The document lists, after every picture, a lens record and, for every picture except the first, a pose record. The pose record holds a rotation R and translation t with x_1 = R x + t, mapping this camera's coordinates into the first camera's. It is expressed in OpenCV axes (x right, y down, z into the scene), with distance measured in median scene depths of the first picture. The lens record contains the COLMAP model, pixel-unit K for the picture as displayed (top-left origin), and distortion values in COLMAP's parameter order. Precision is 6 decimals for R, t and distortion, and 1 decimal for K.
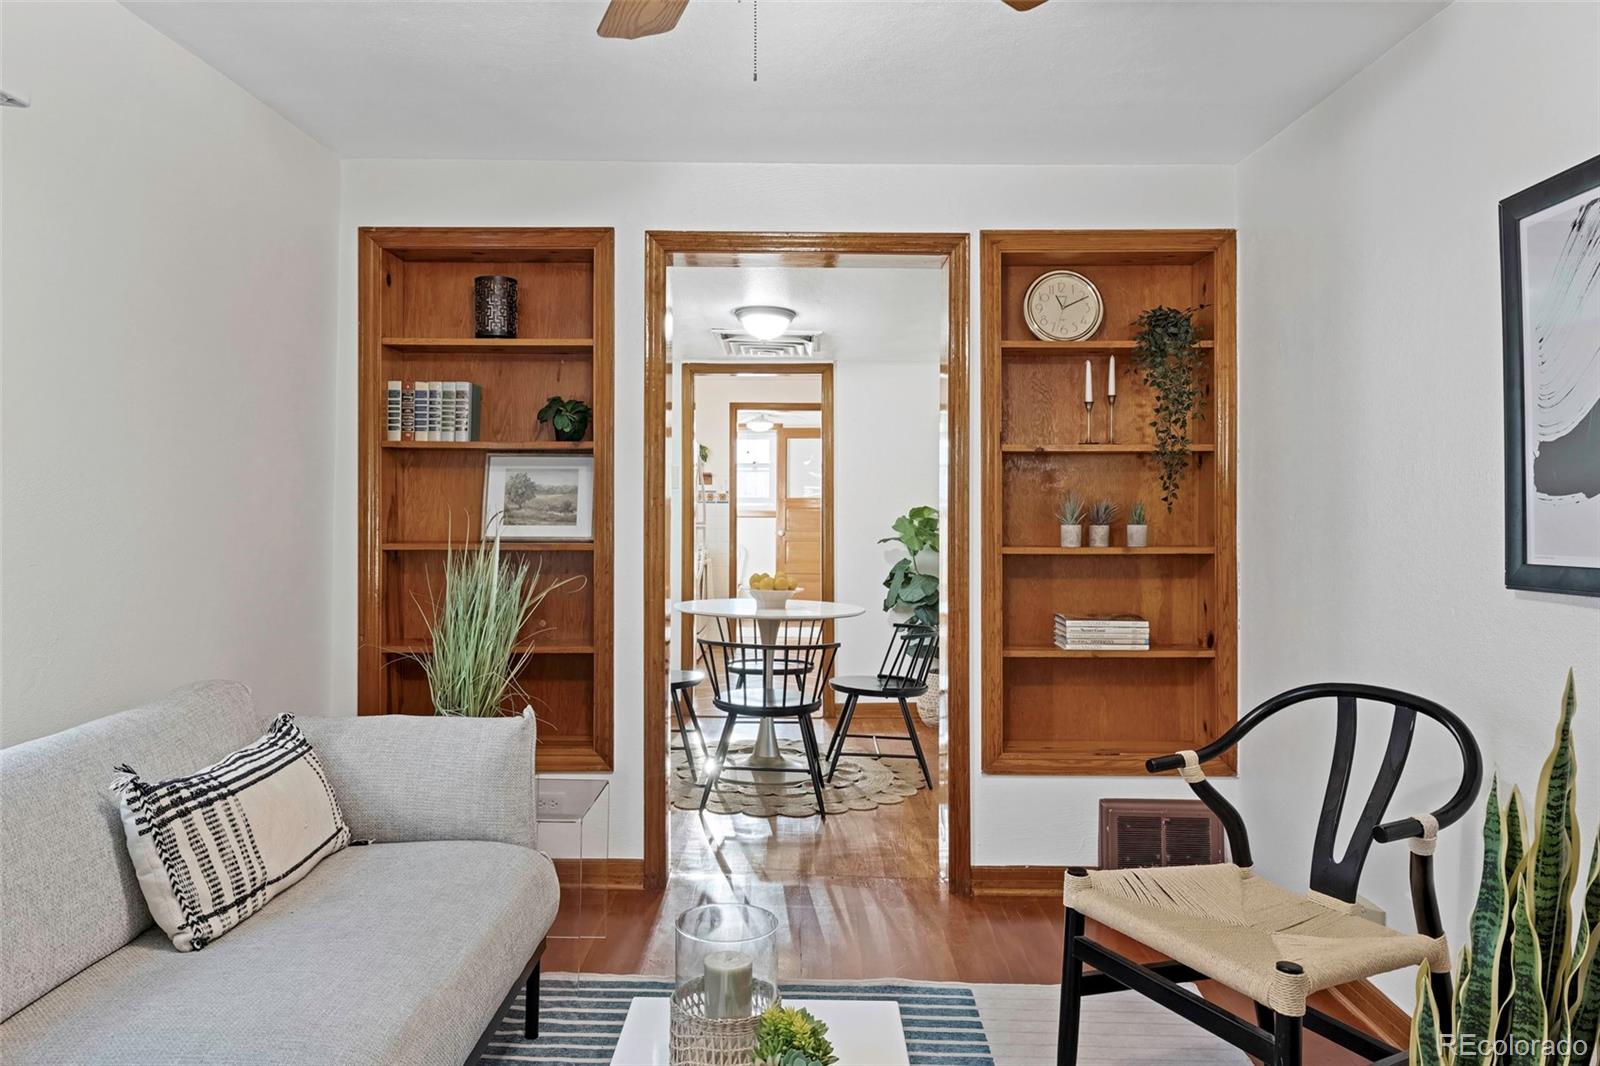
lens RADIAL K [[1079.4, 0, 791.2], [0, 1079.4, 495.7], [0, 0, 1]] dist [0.022756, -0.000391]
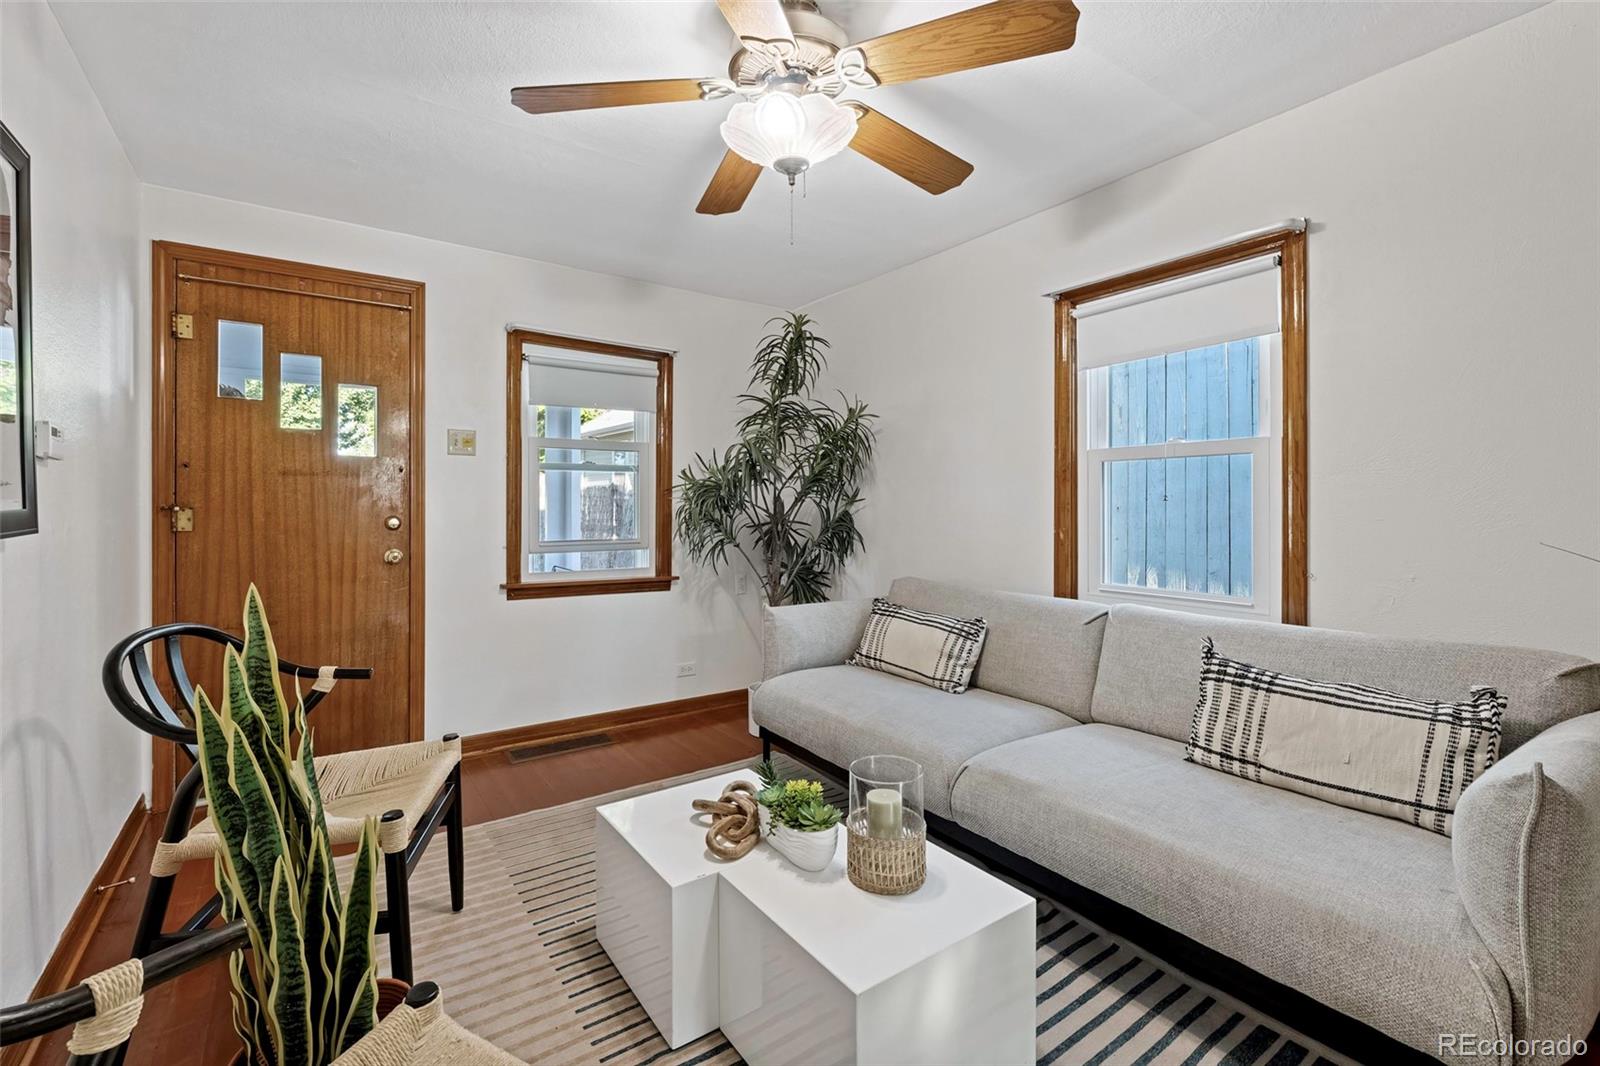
lens RADIAL K [[709.4, 0, 797.4], [0, 709.4, 505.6], [0, 0, 1]] dist [0.000146, 0.000024]
pose [[-0.810687, -0.001767, -0.585478, 0.269692], [0.003749, 0.999959, -0.008209, 0.029806], [0.585468, -0.008850, -0.810647, 0.794206]]
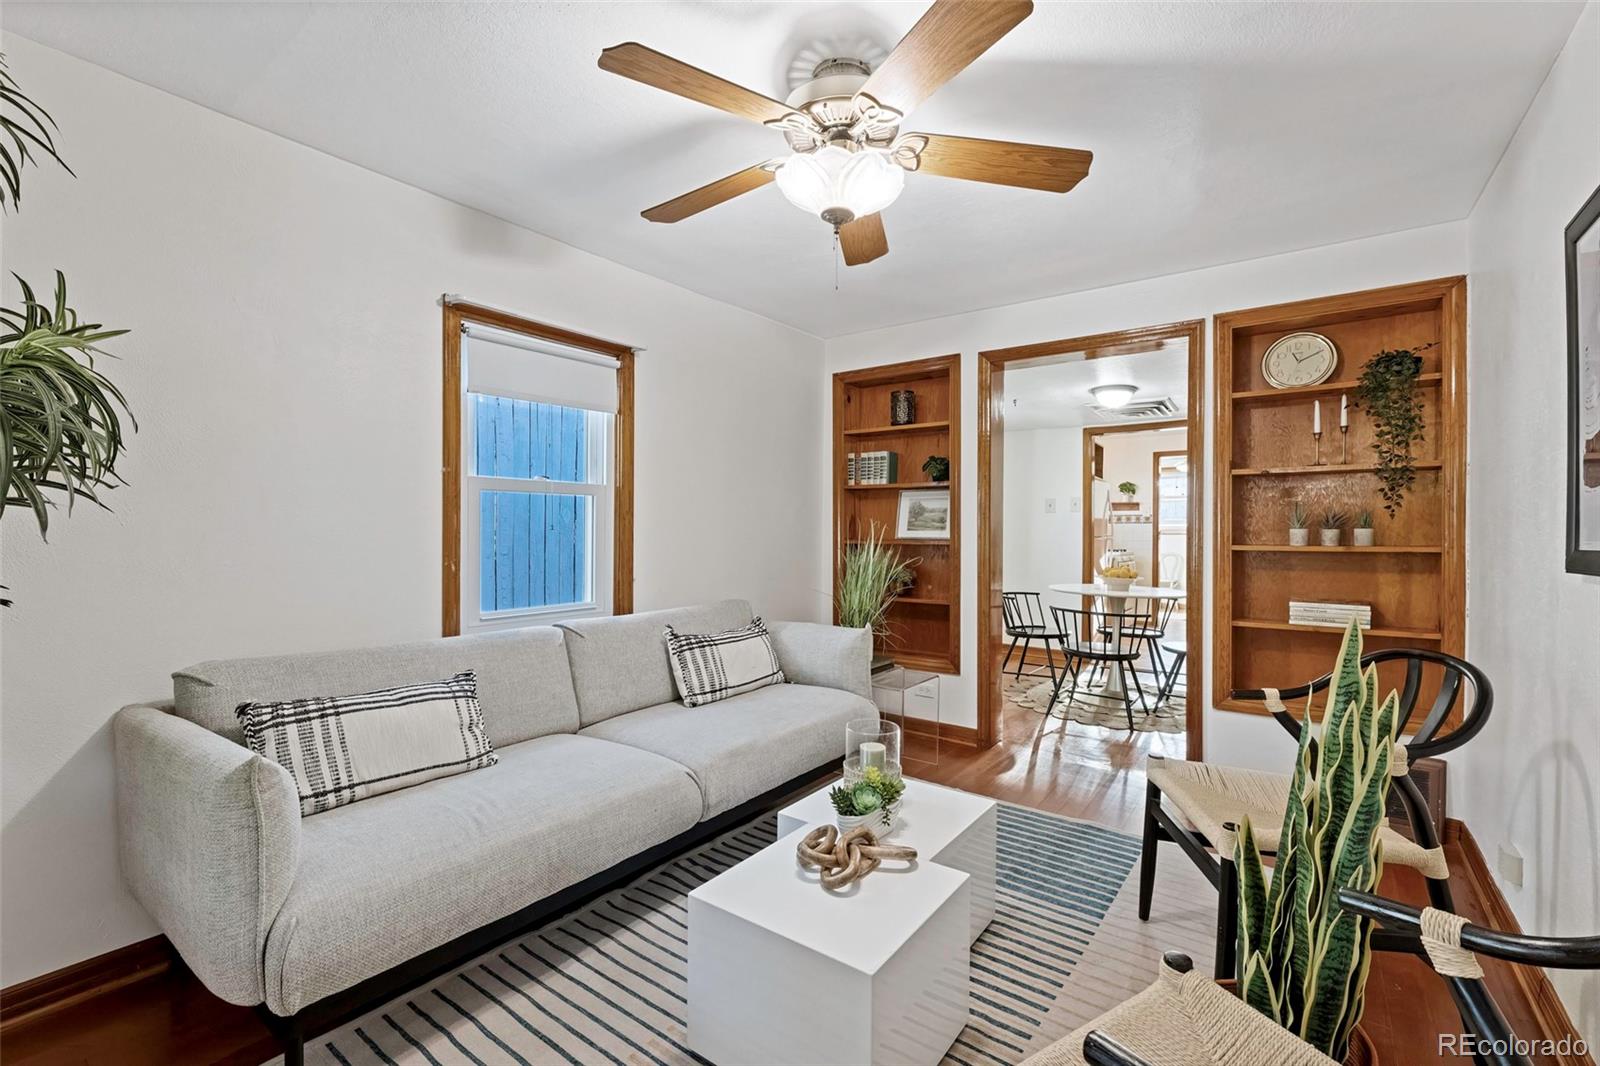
lens RADIAL K [[693.9, 0, 796.5], [0, 693.9, 531.7], [0, 0, 1]] dist [-0.000065, -0.000127]
pose [[0.810727, -0.001286, -0.585423, 0.260613], [0.007928, 0.999930, 0.008783, 0.018354], [0.585371, -0.011762, 0.810681, -0.028252]]
